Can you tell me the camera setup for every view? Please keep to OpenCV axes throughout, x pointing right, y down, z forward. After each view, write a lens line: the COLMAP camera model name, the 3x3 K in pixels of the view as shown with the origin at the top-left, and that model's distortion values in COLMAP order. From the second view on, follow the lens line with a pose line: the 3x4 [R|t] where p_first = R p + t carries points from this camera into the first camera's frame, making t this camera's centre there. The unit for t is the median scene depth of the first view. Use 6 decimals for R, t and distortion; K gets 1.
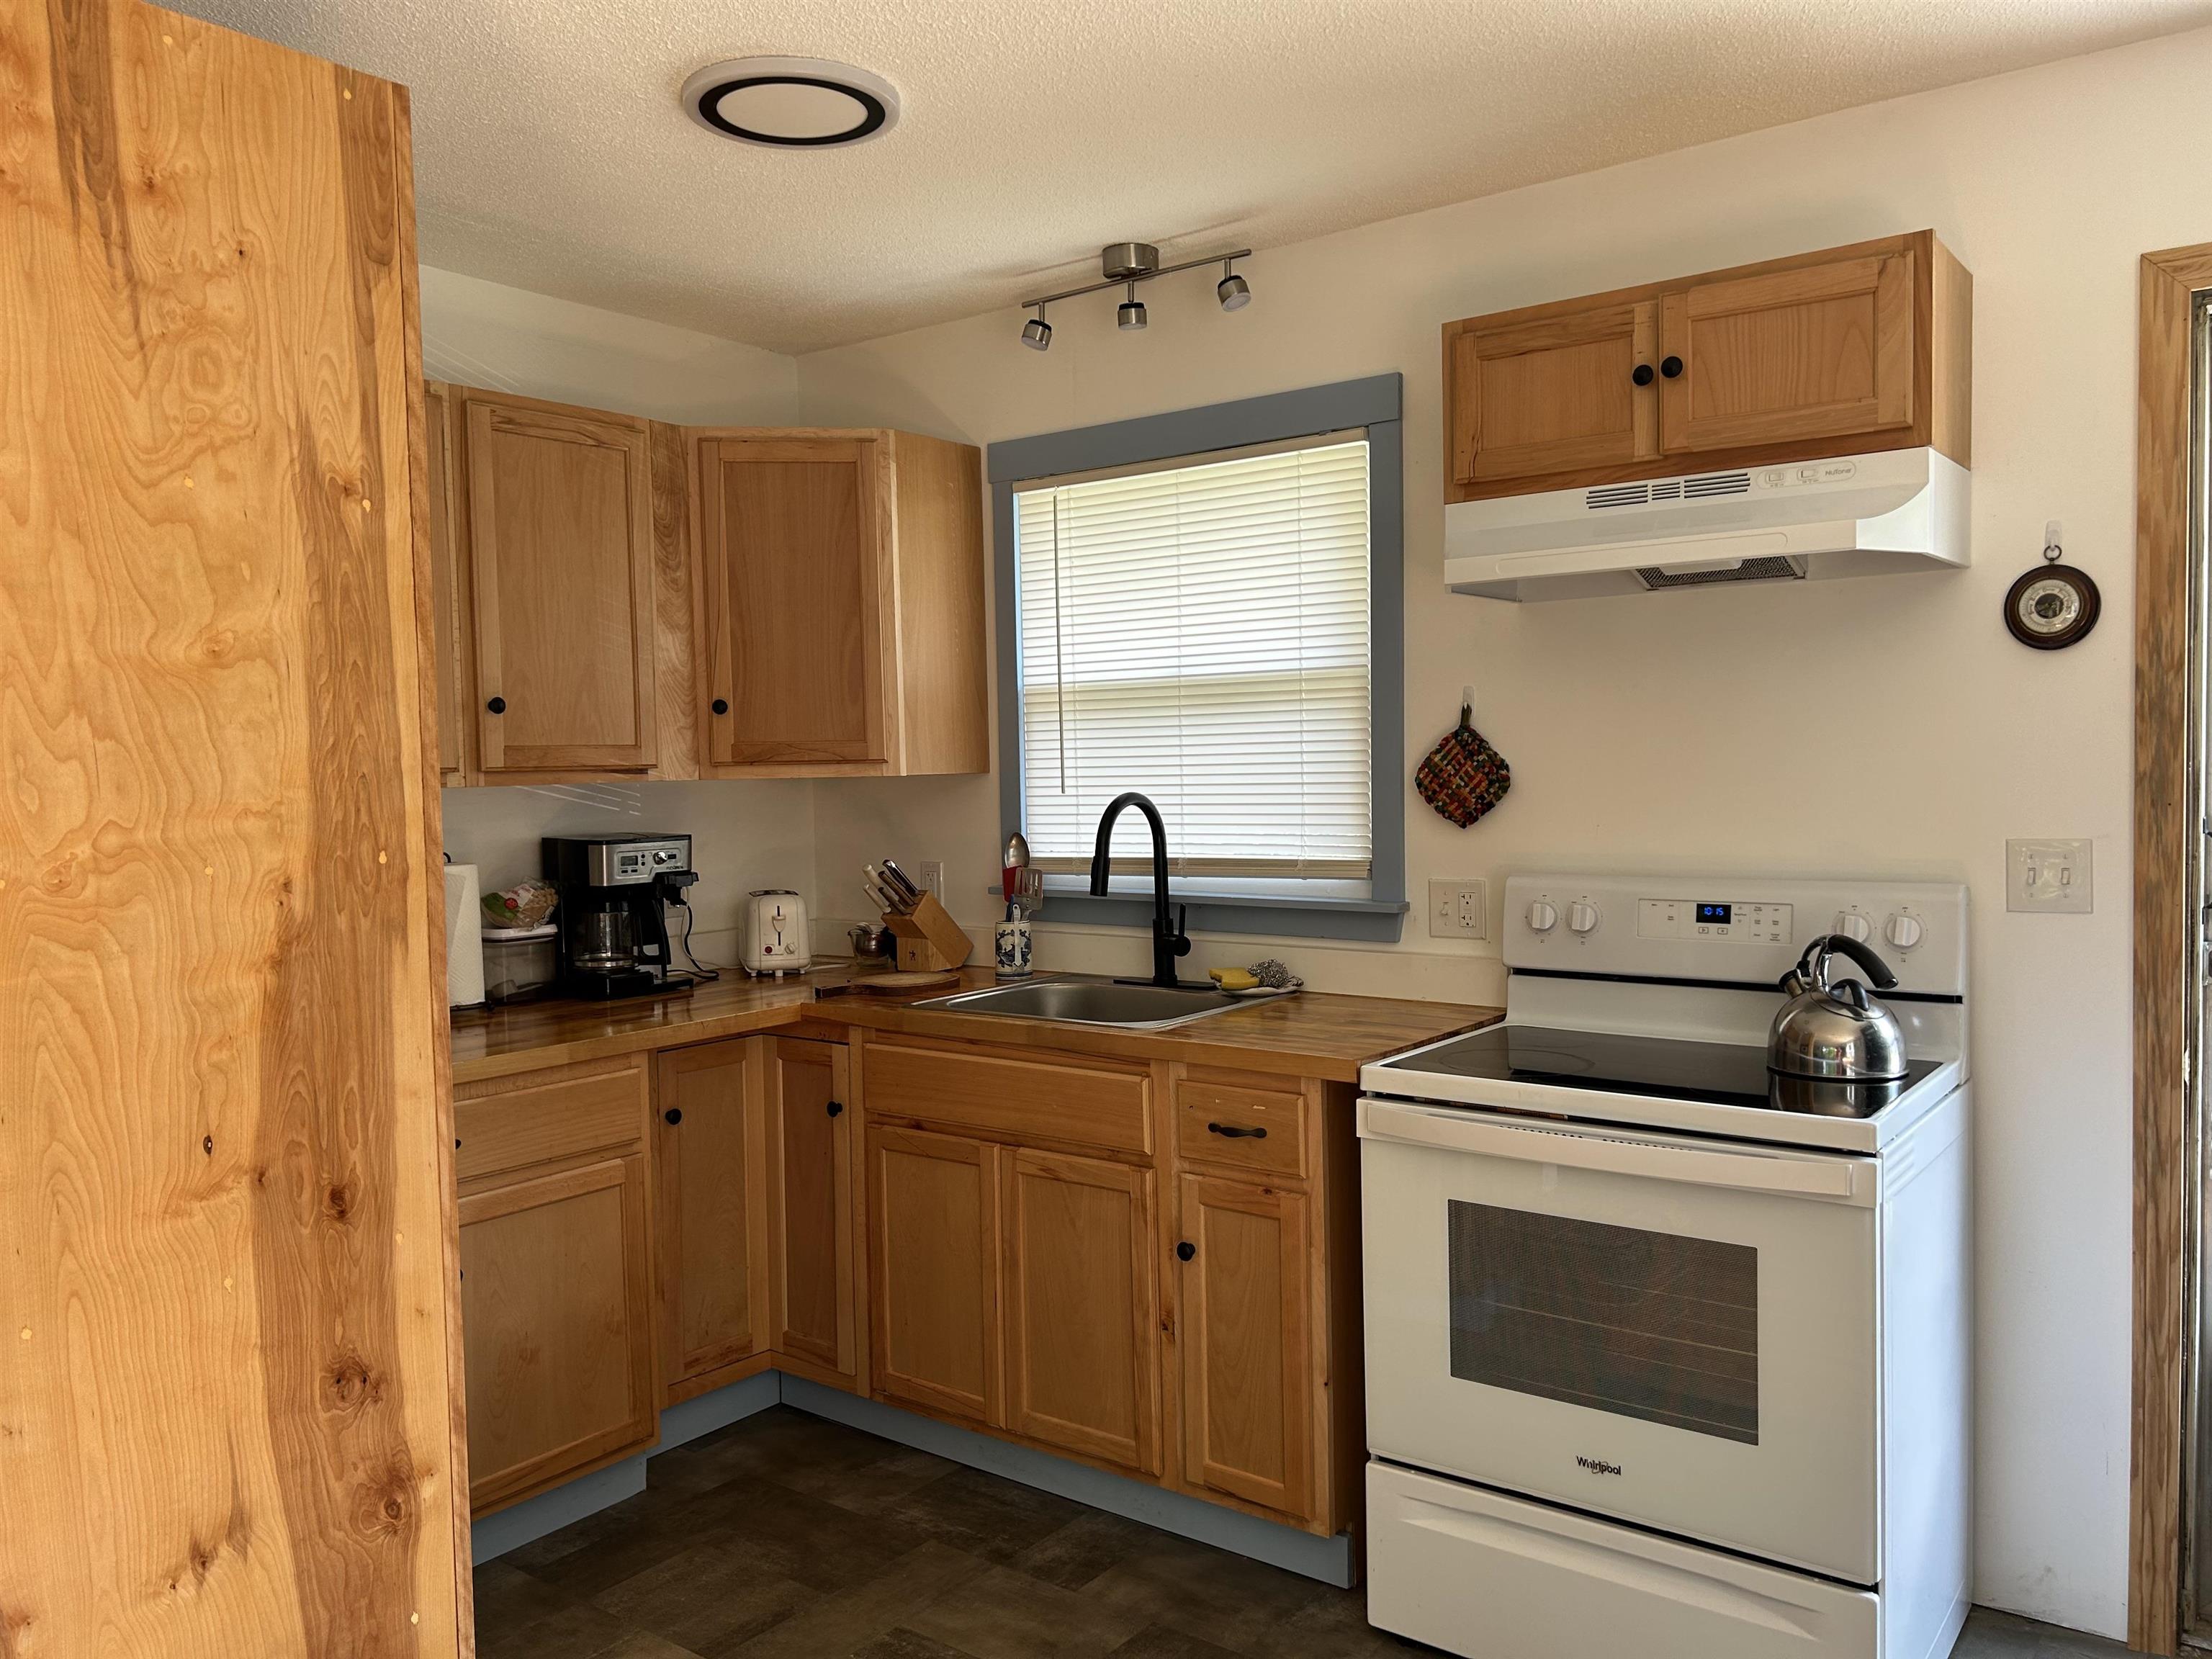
lens RADIAL K [[1649.9, 0, 1104.4], [0, 1649.9, 849.1], [0, 0, 1]] dist [0.046537, -0.061339]
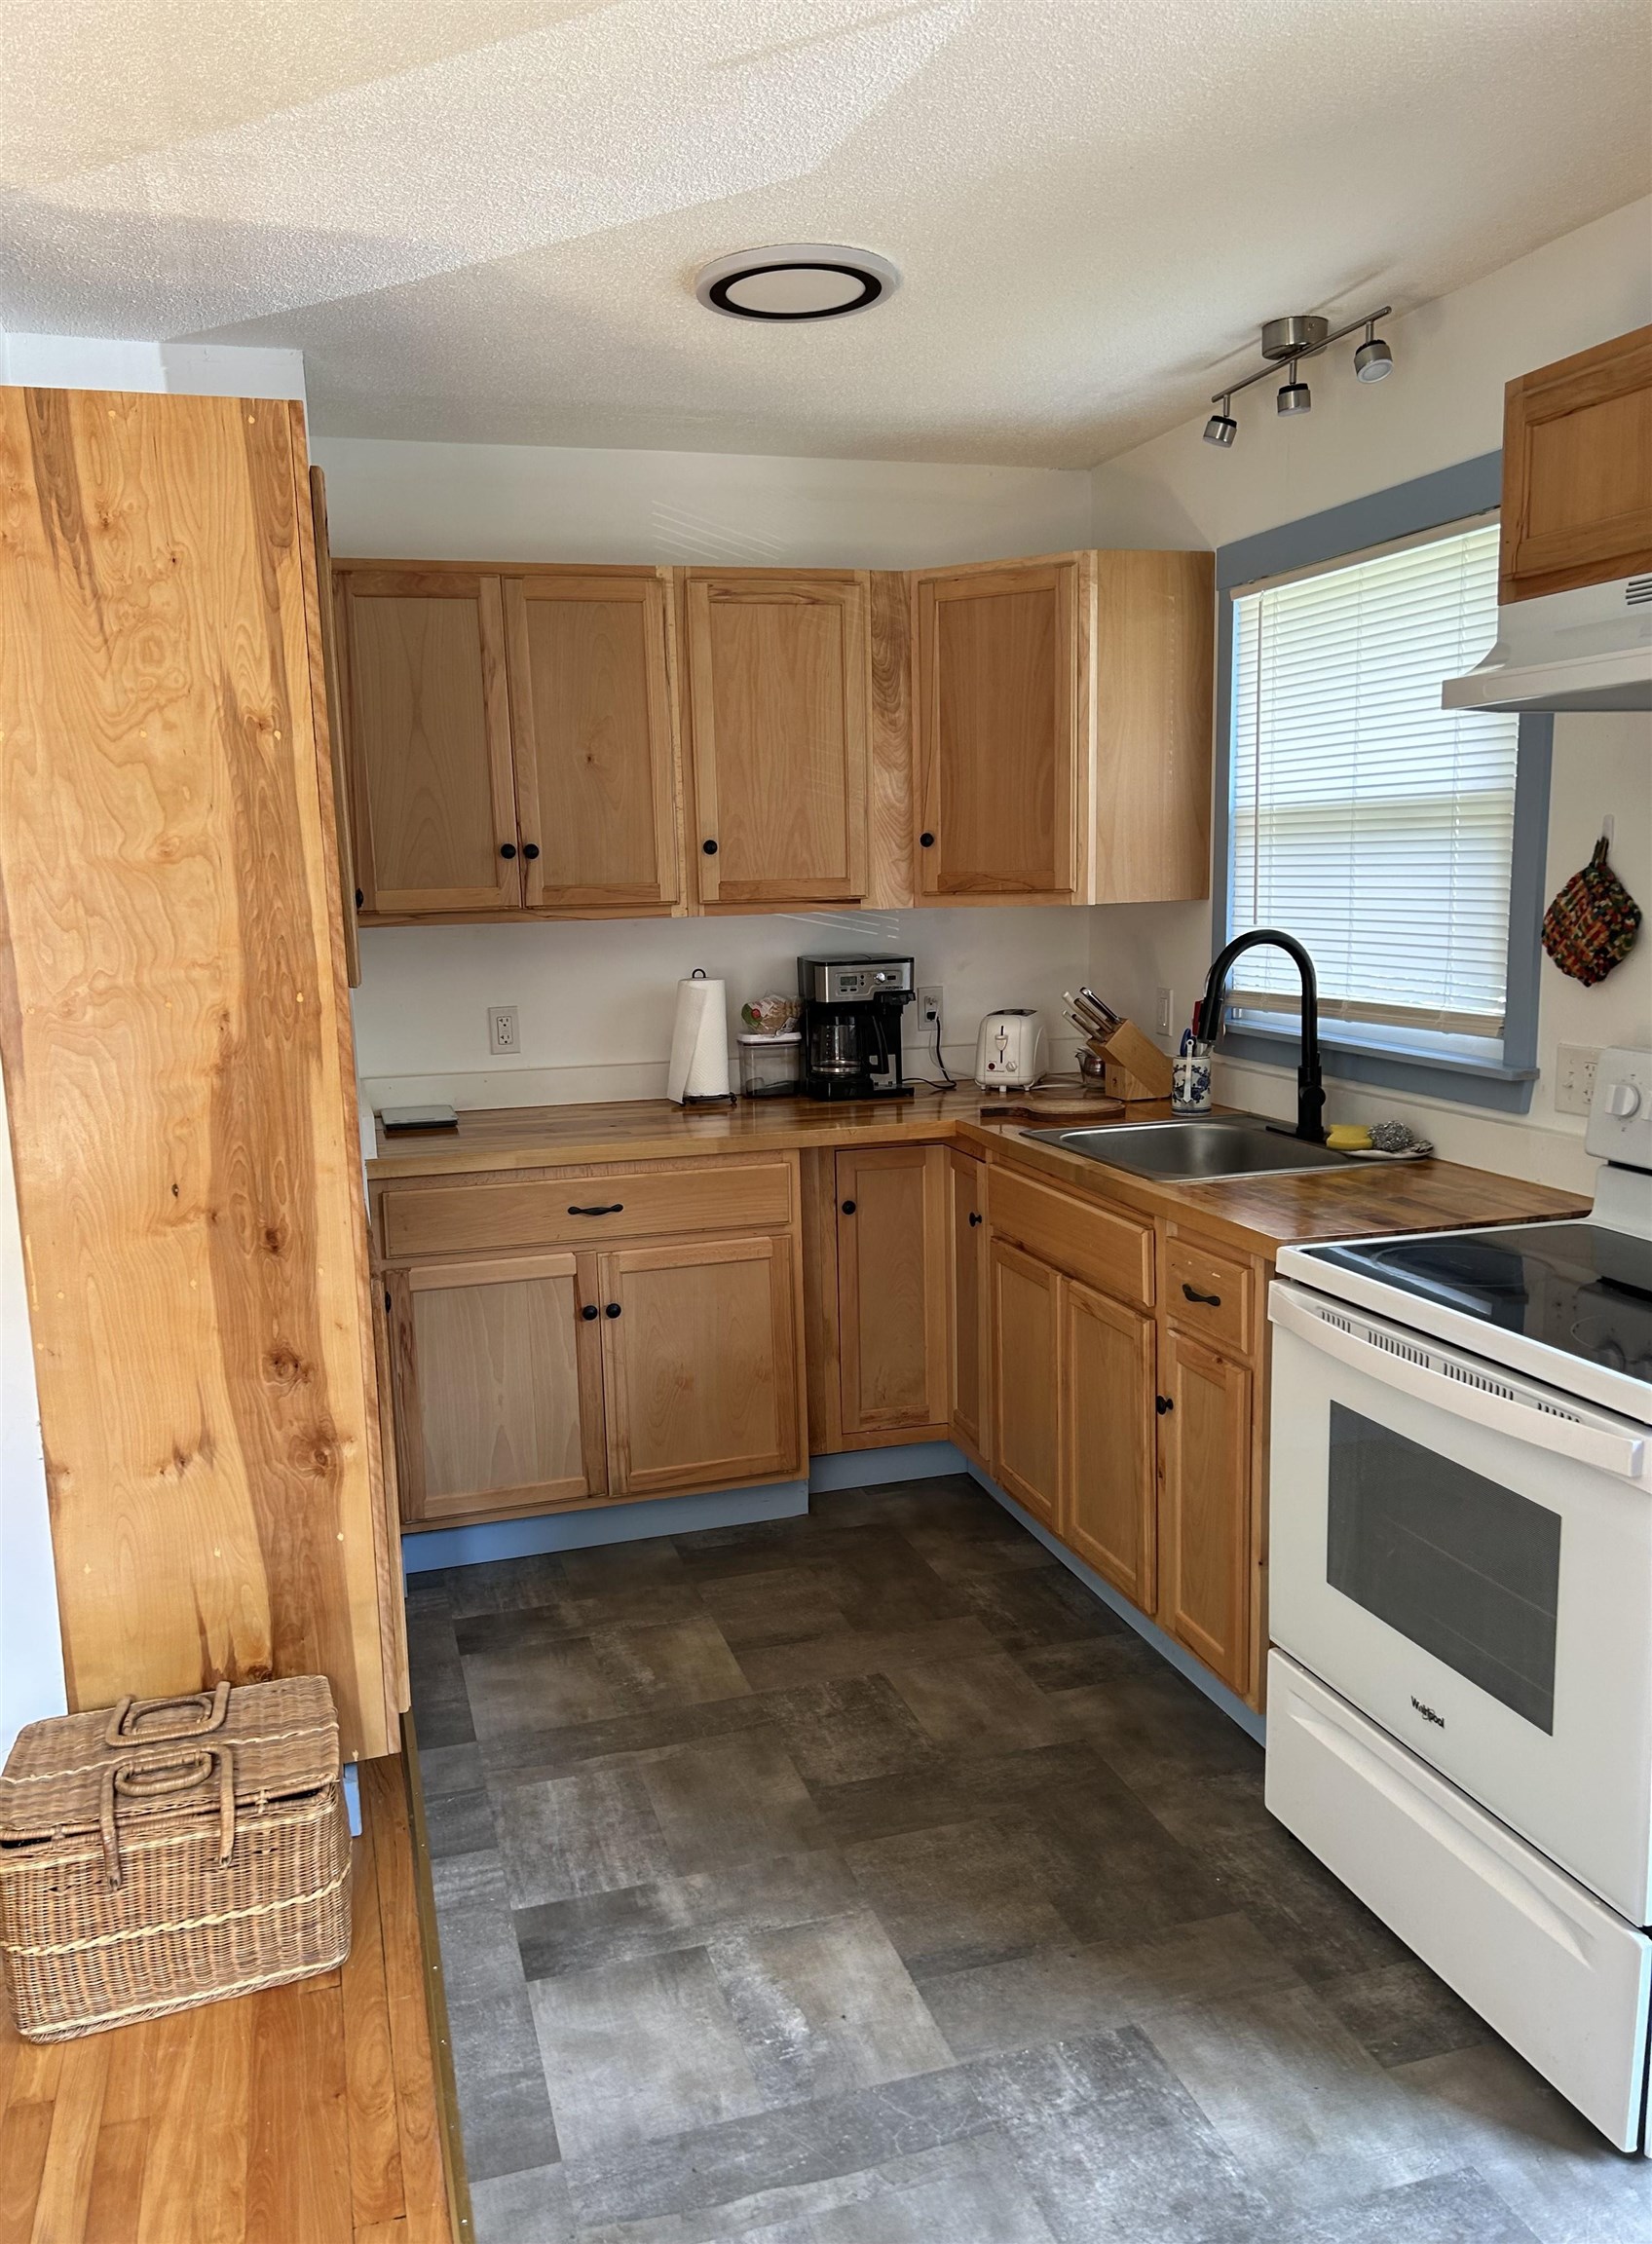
lens RADIAL K [[1659.0, 0, 796.2], [0, 1659.0, 1144.9], [0, 0, 1]] dist [0.063328, -0.095705]
pose [[0.805794, 0.099605, -0.583759, 0.720293], [-0.022640, 0.990214, 0.137706, -0.074291], [0.591763, -0.097746, 0.800164, 0.131503]]
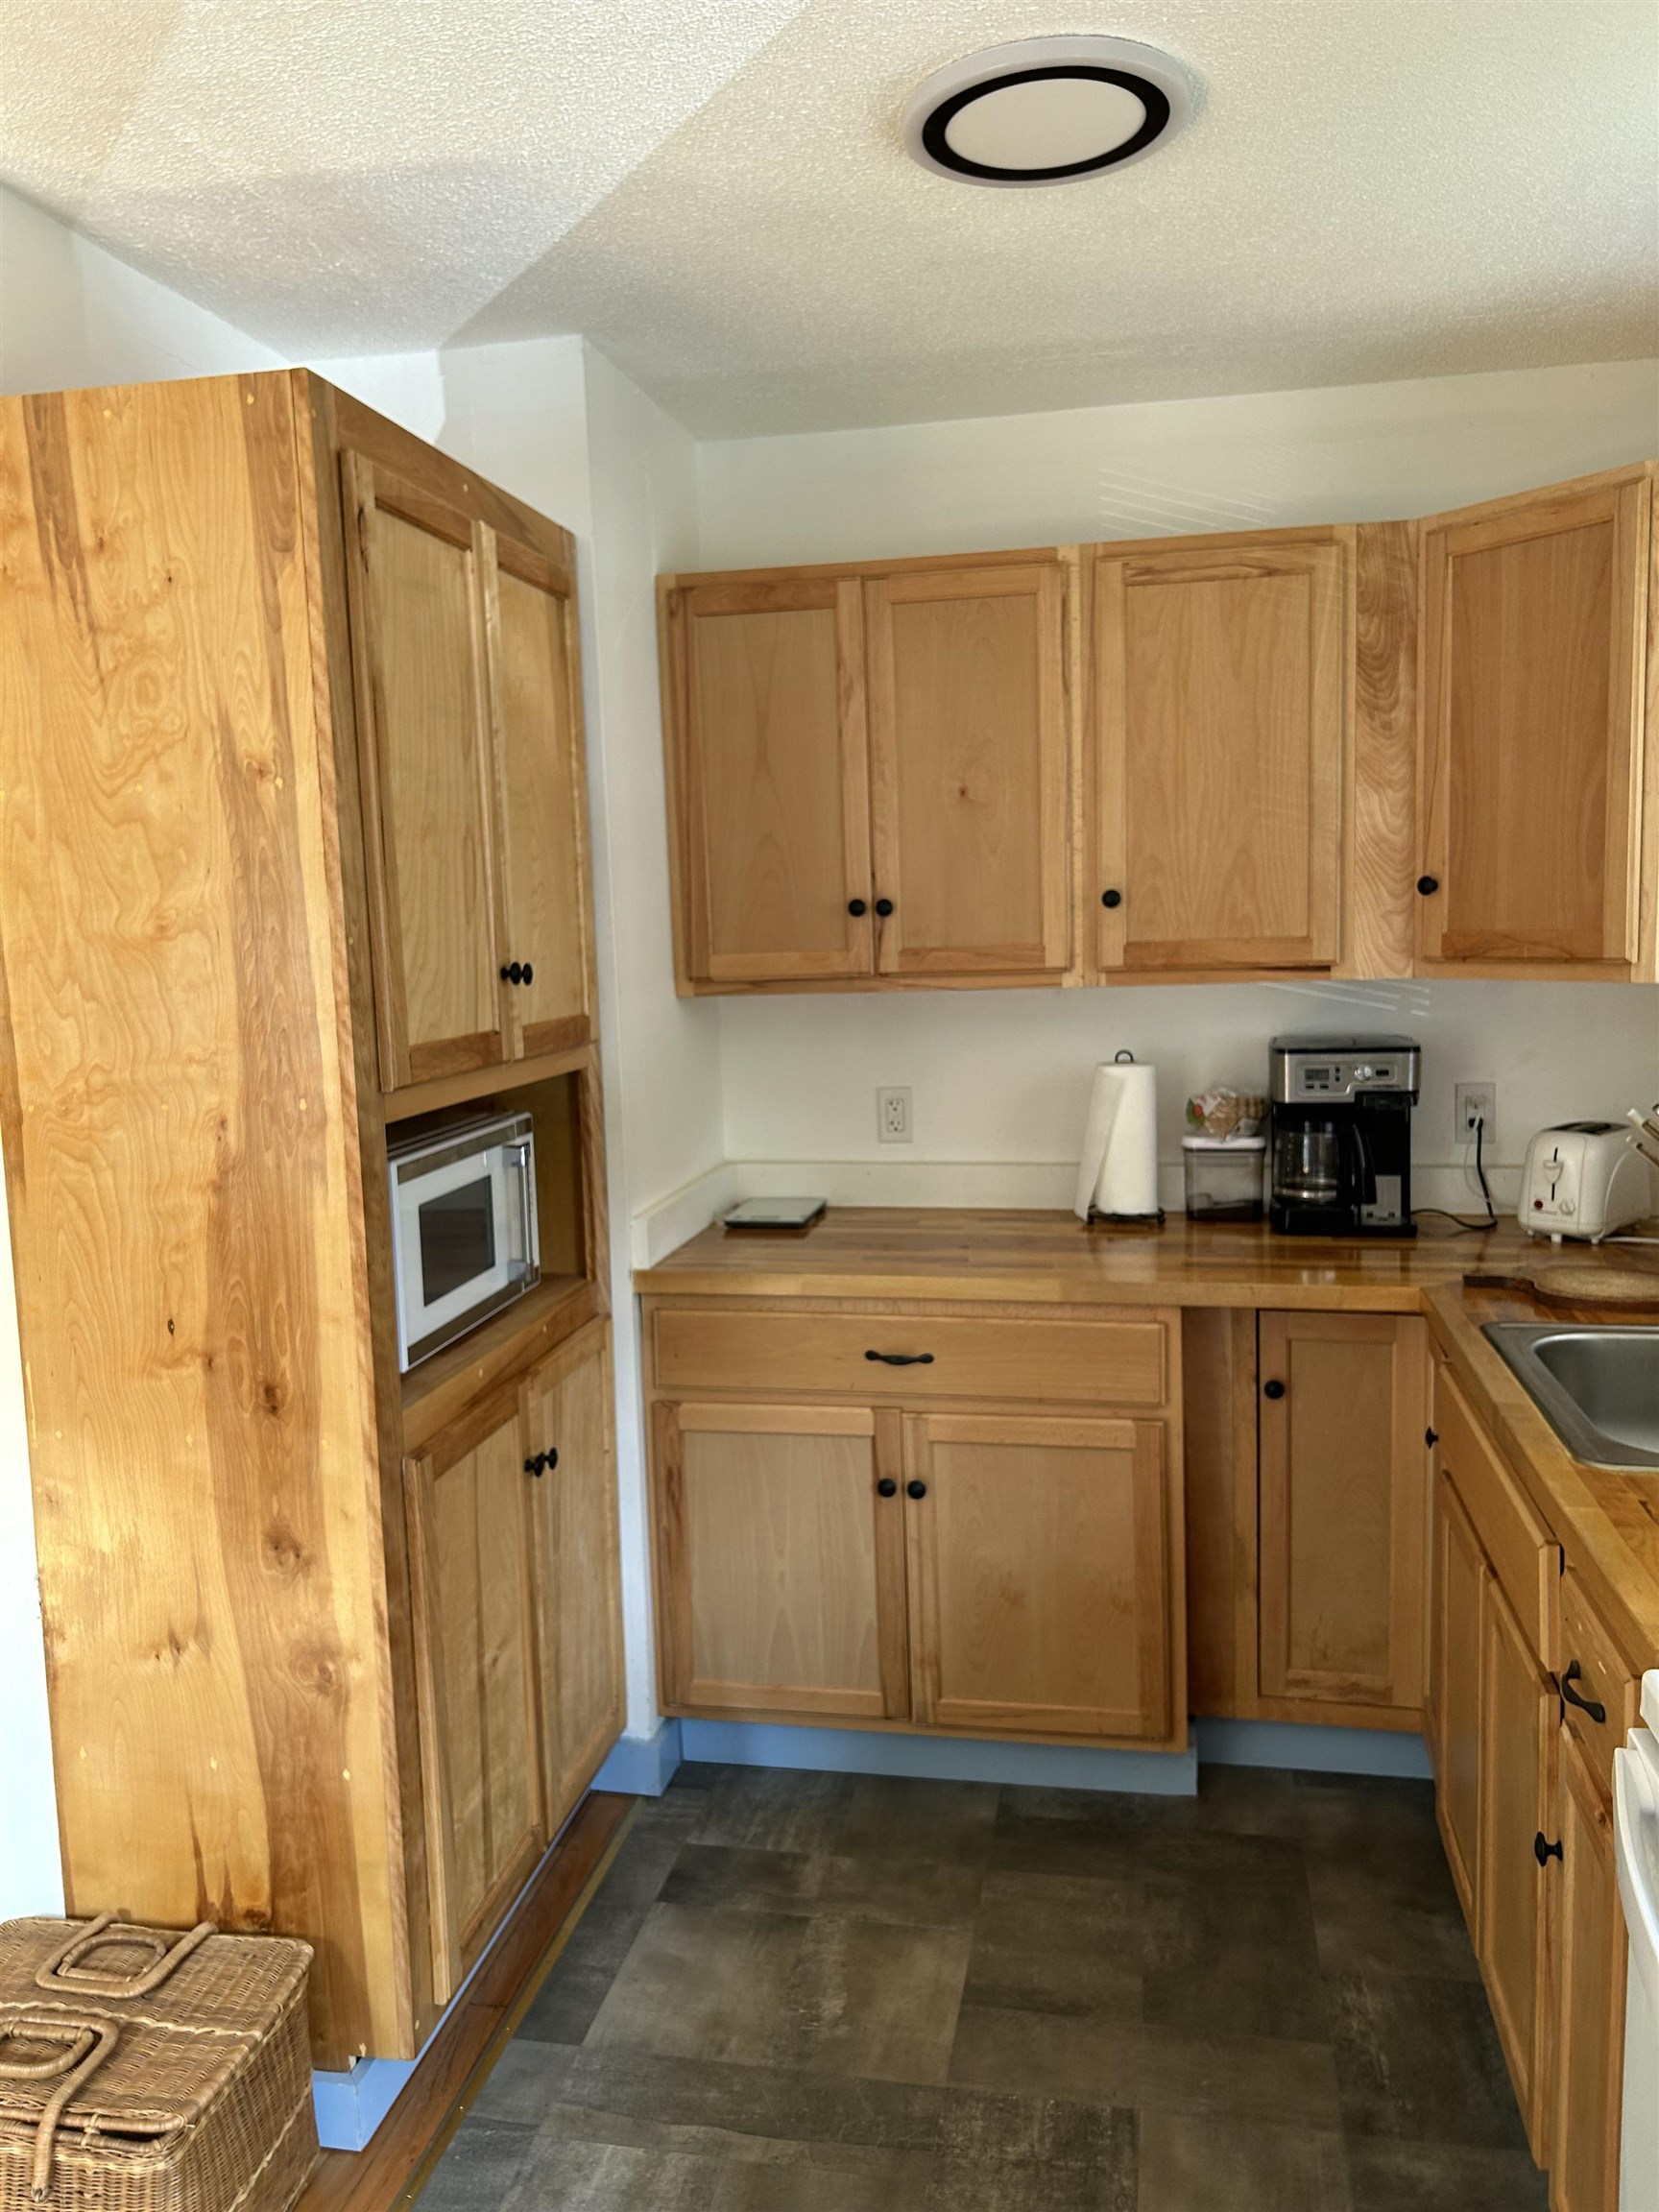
lens RADIAL K [[1649.9, 0, 829.5], [0, 1649.9, 1106.0], [0, 0, 1]] dist [0.046537, -0.061339]
pose [[0.438155, 0.113430, -0.891714, 0.710016], [-0.028792, 0.993268, 0.112201, -0.129111], [0.898438, -0.023487, 0.438471, 0.842985]]
